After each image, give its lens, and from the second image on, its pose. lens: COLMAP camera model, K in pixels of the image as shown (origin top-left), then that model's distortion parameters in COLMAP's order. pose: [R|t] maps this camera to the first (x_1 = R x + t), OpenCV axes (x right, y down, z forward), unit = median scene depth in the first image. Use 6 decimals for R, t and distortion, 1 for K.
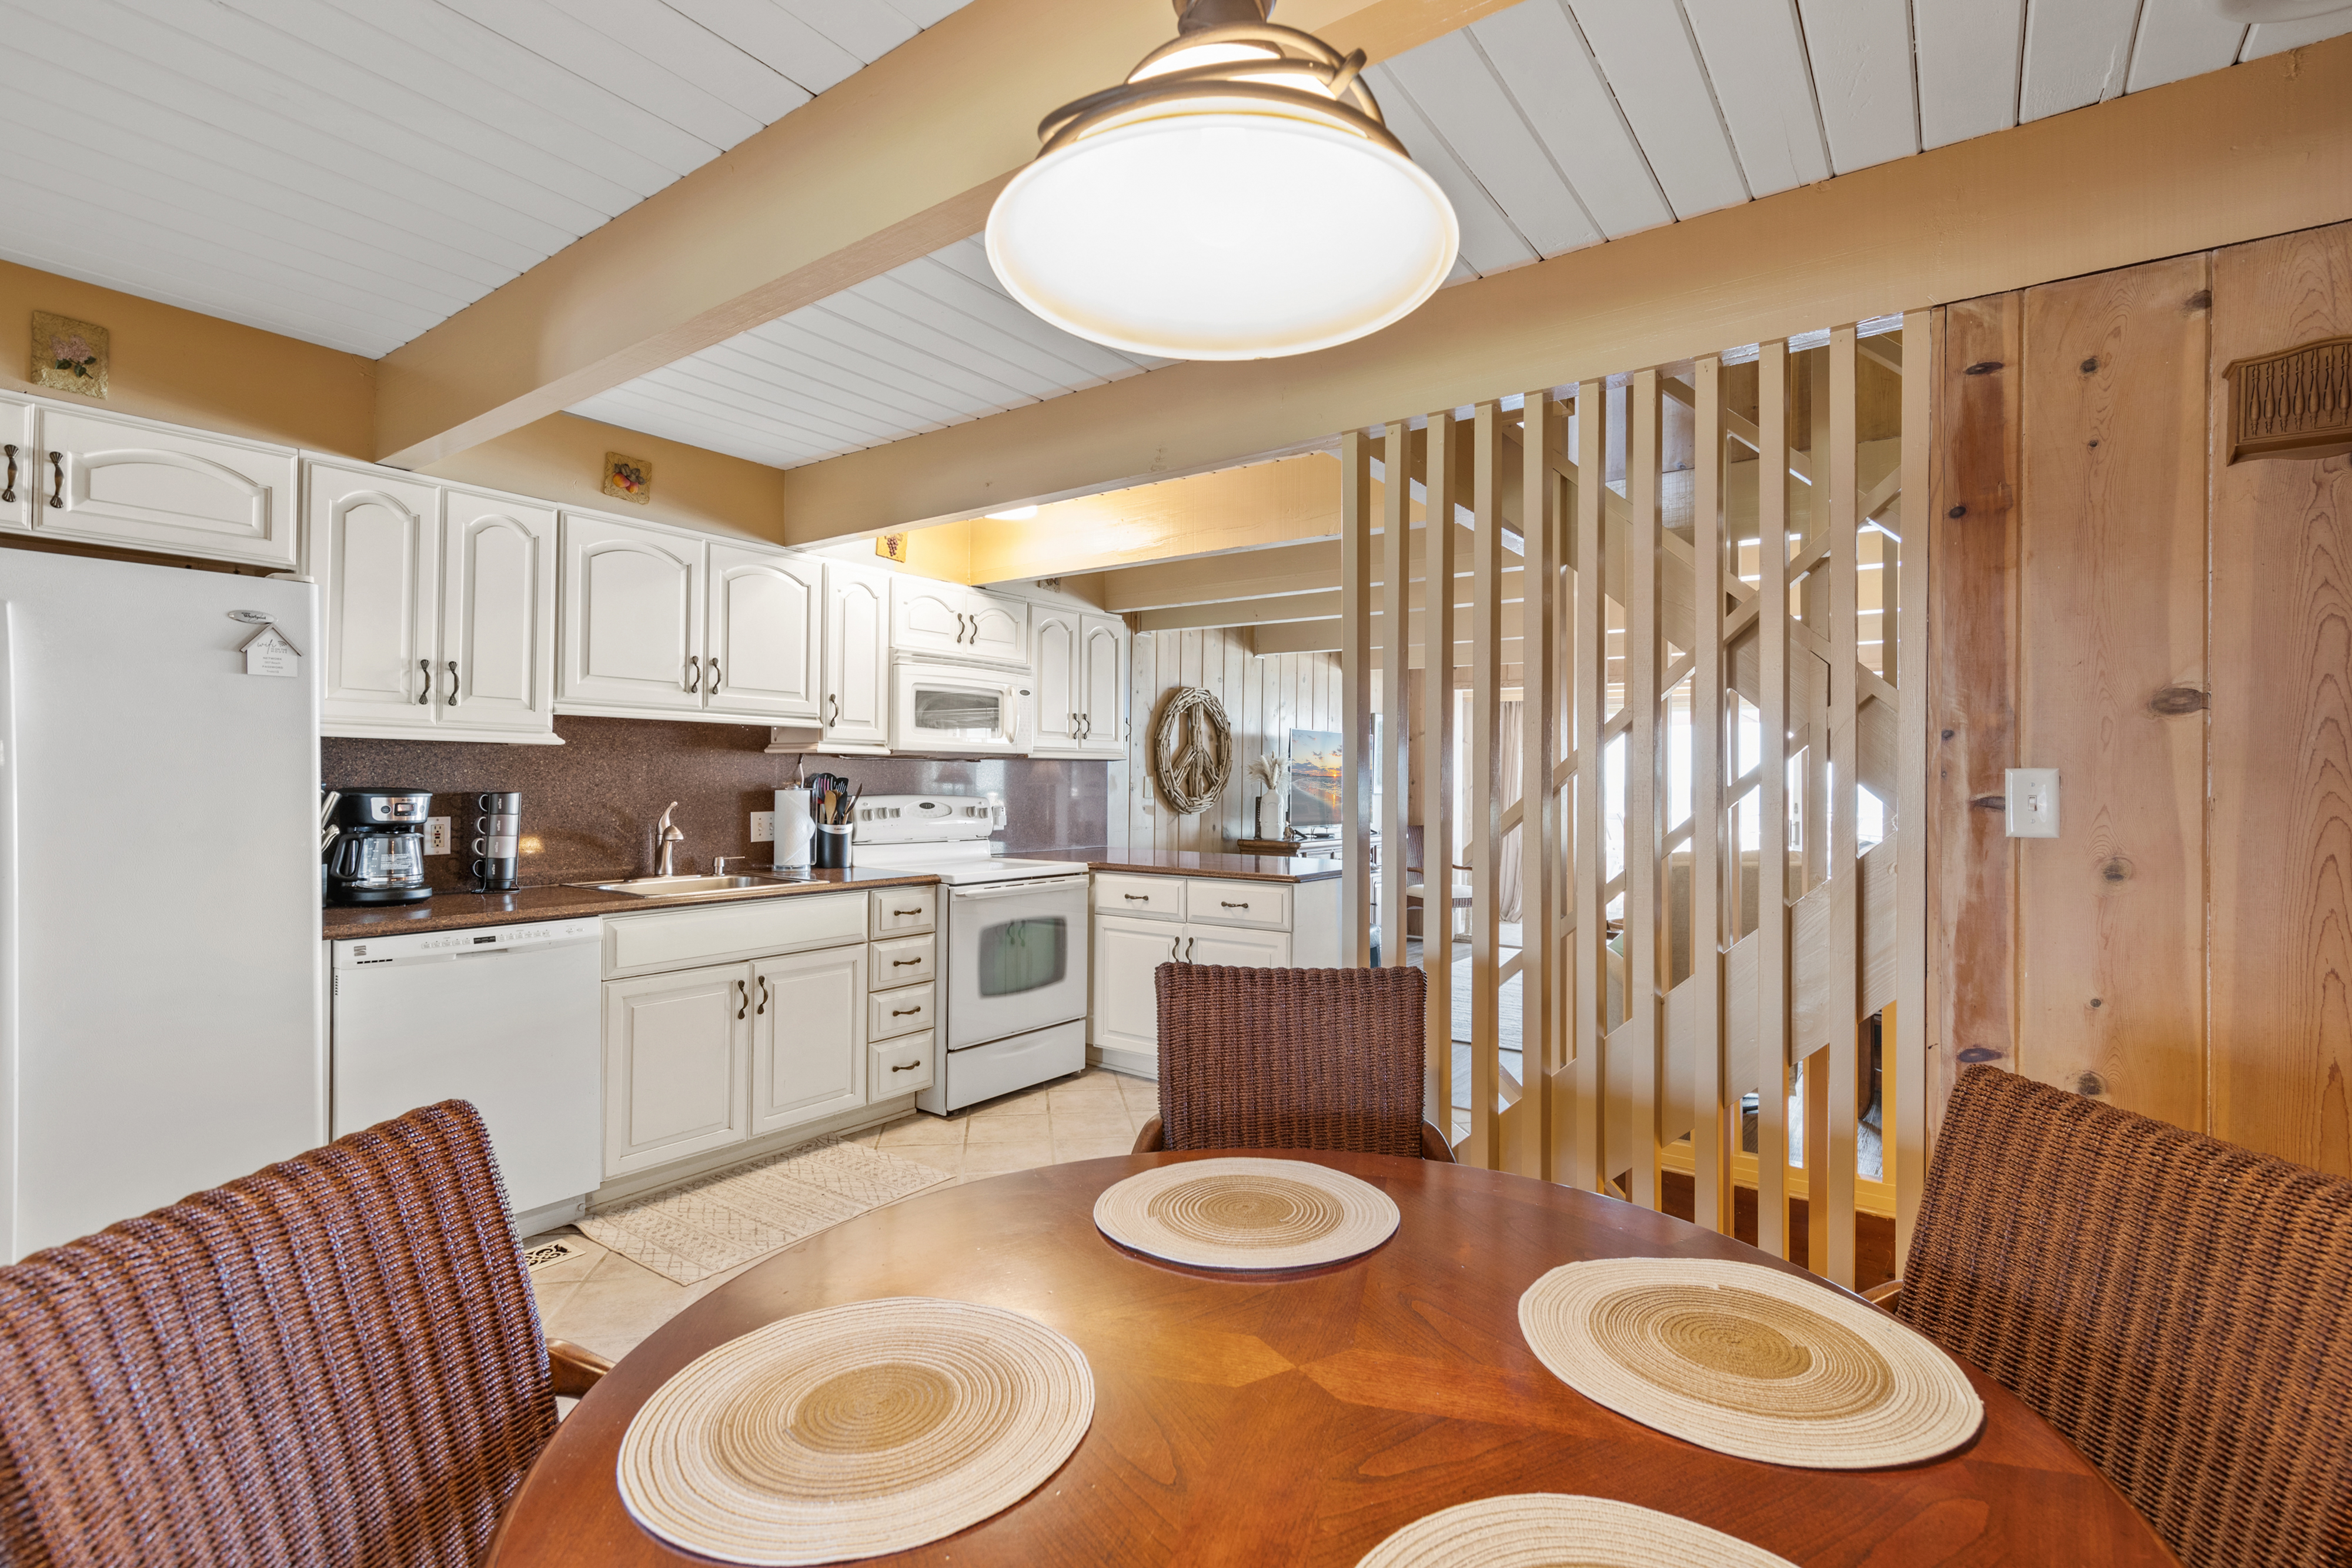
lens RADIAL K [[1097.7, 0, 1169.0], [0, 1097.7, 770.1], [0, 0, 1]] dist [0.004113, -0.000018]
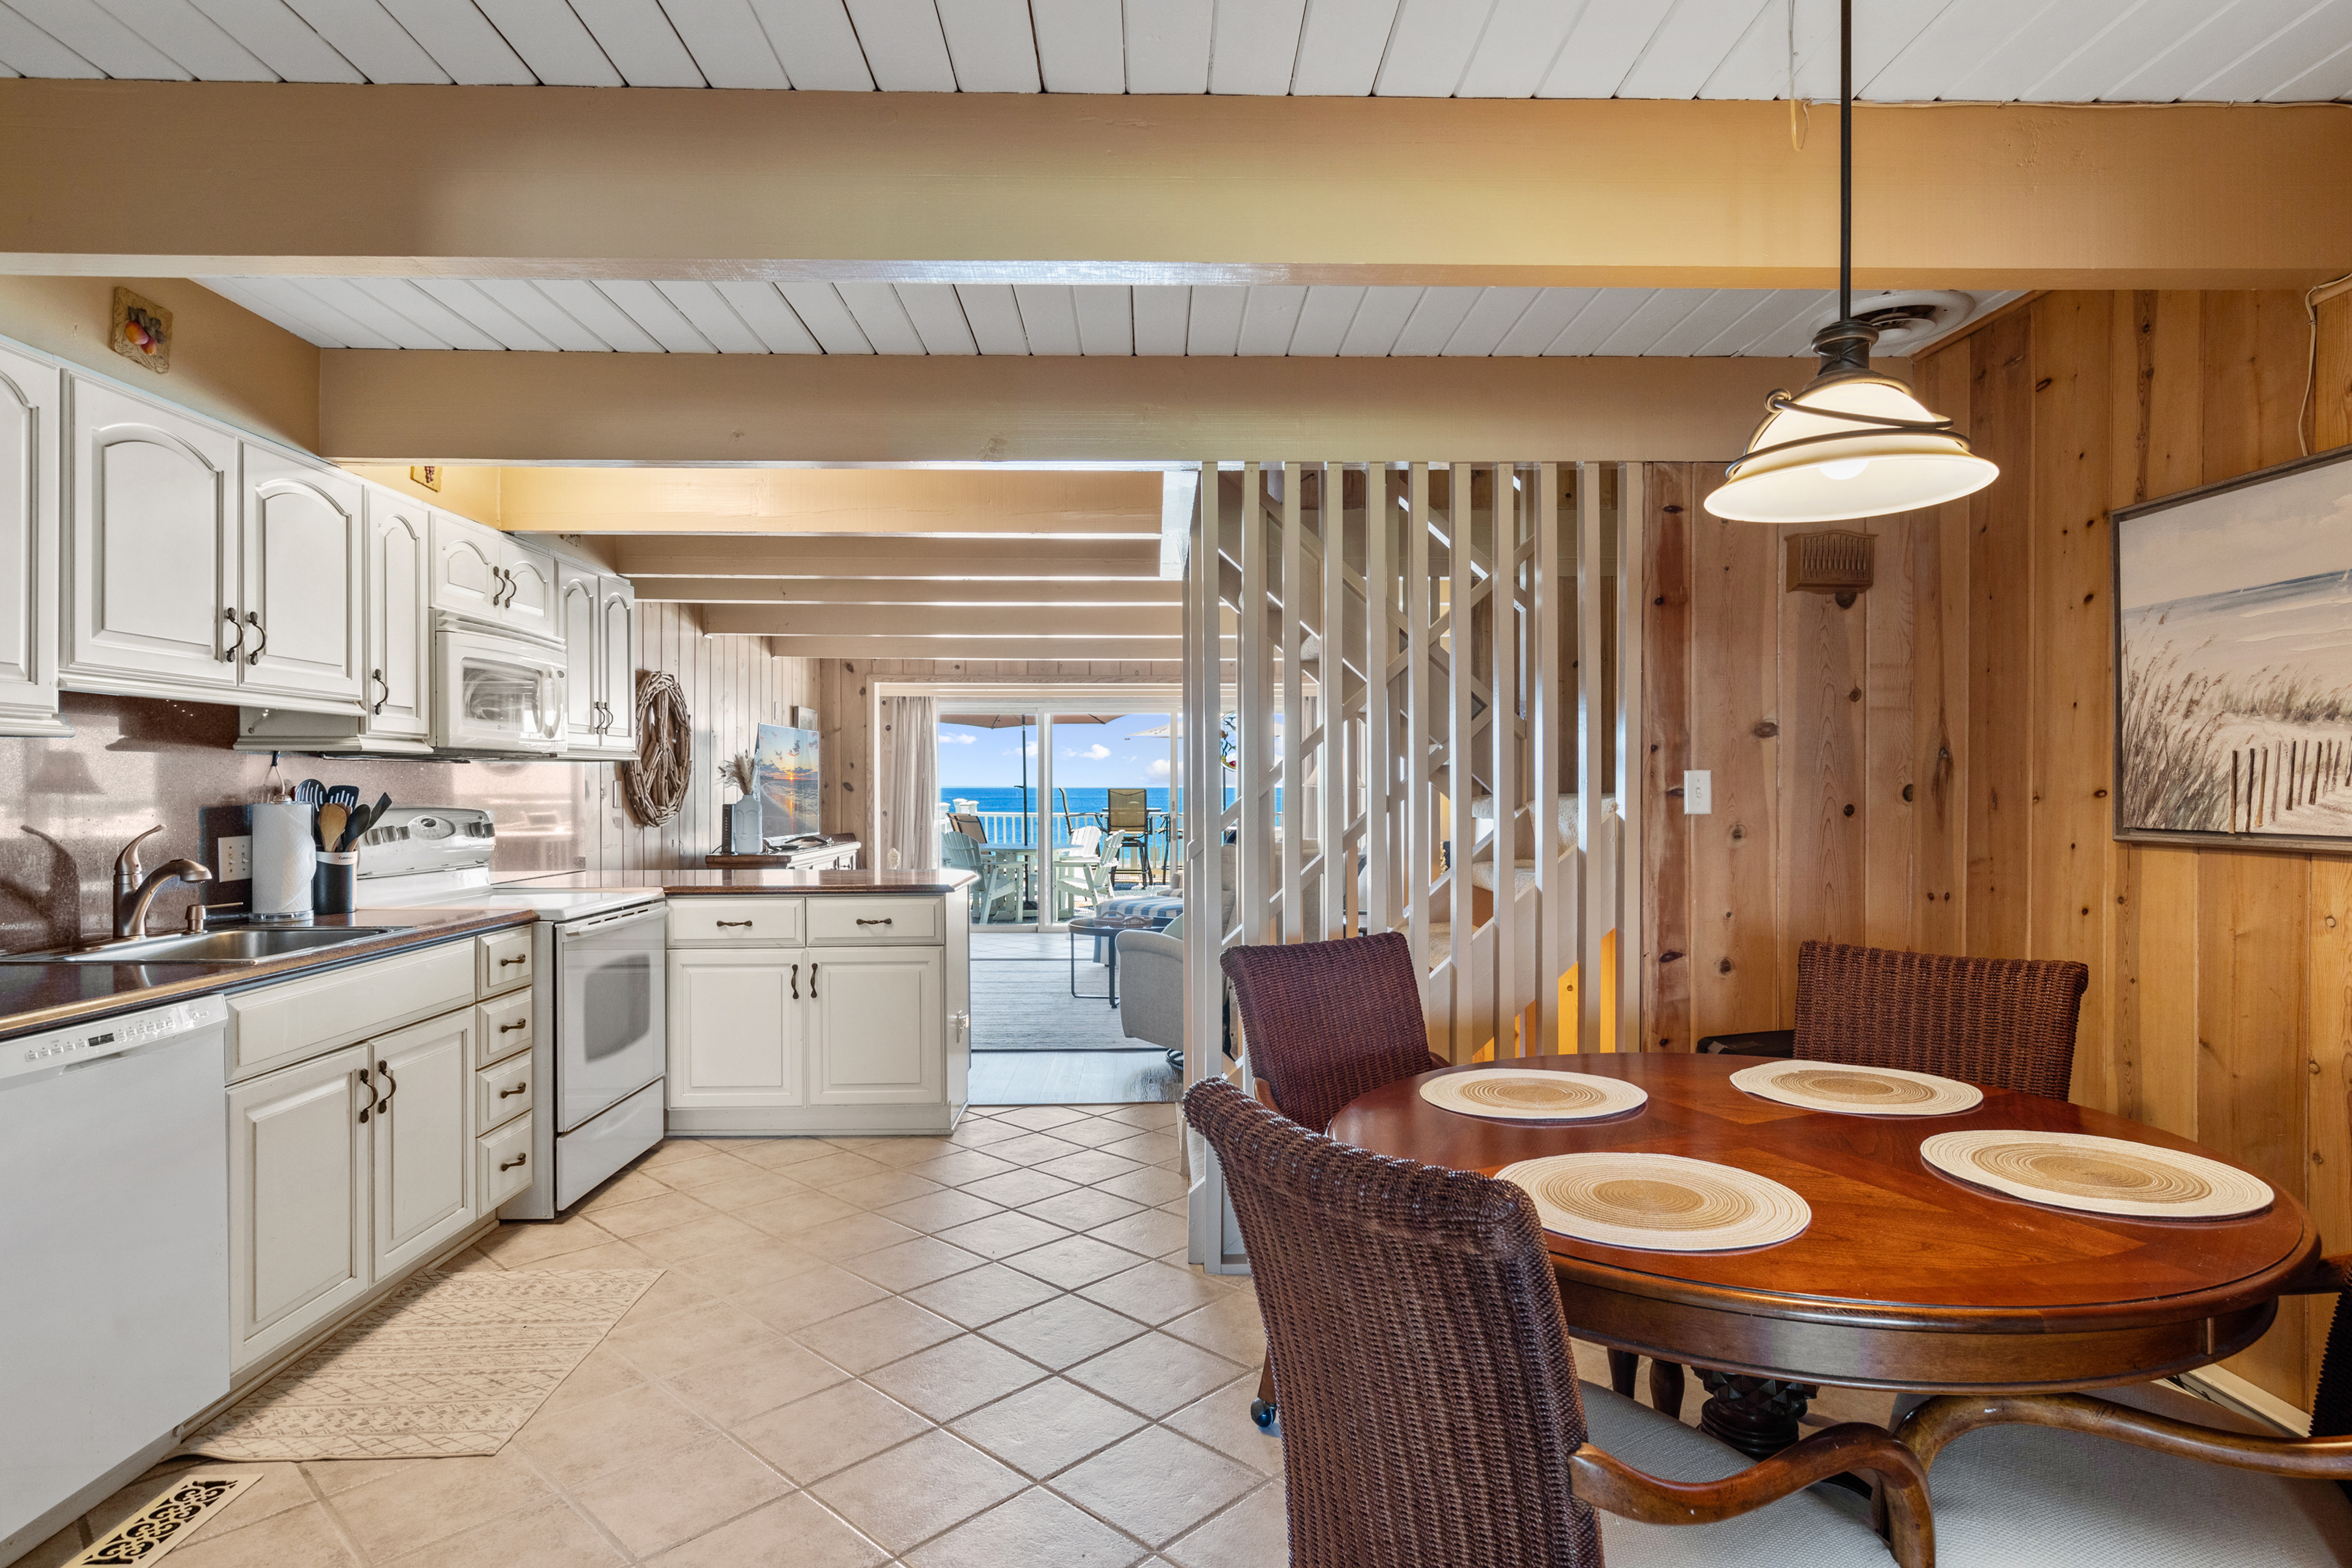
lens RADIAL K [[1299.2, 0, 1189.8], [0, 1299.2, 788.8], [0, 0, 1]] dist [0.003505, 0.000374]
pose [[0.781809, -0.011554, 0.623411, -0.439538], [0.002661, 0.999881, 0.015195, -0.002514], [-0.623513, -0.010220, 0.781747, 0.000930]]
